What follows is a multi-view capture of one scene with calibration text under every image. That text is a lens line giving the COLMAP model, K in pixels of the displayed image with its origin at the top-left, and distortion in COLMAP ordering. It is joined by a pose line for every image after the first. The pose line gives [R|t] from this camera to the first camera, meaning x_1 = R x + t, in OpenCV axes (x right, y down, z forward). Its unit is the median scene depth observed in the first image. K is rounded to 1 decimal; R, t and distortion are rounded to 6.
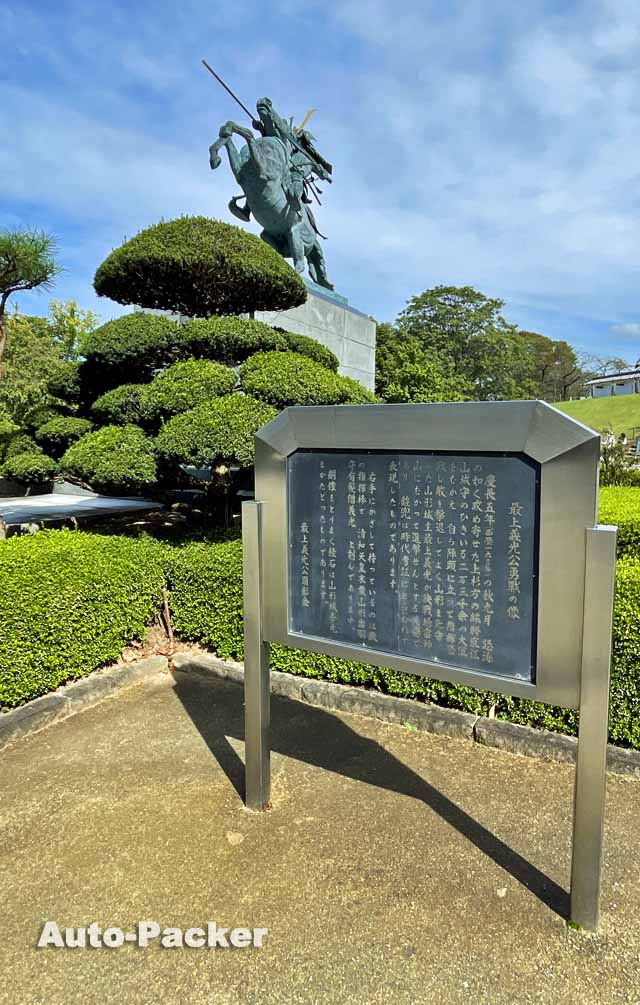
lens RADIAL K [[701.8, 0, 320.0], [0, 701.8, 502.5], [0, 0, 1]] dist [-0.004109, -0.002416]
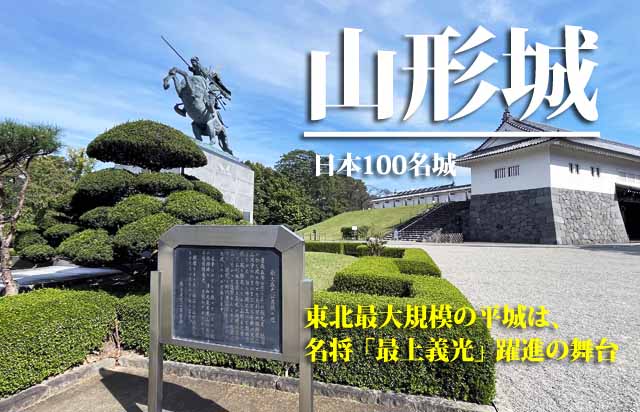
lens RADIAL K [[386.3, 0, 320.0], [0, 386.3, 206.0], [0, 0, 1]] dist [-0.002492, -0.001285]
pose [[0.974844, 0.011477, 0.222591, 0.071554], [0.022256, 0.988670, -0.148444, -0.007224], [-0.221773, 0.149664, 0.963544, -0.126342]]
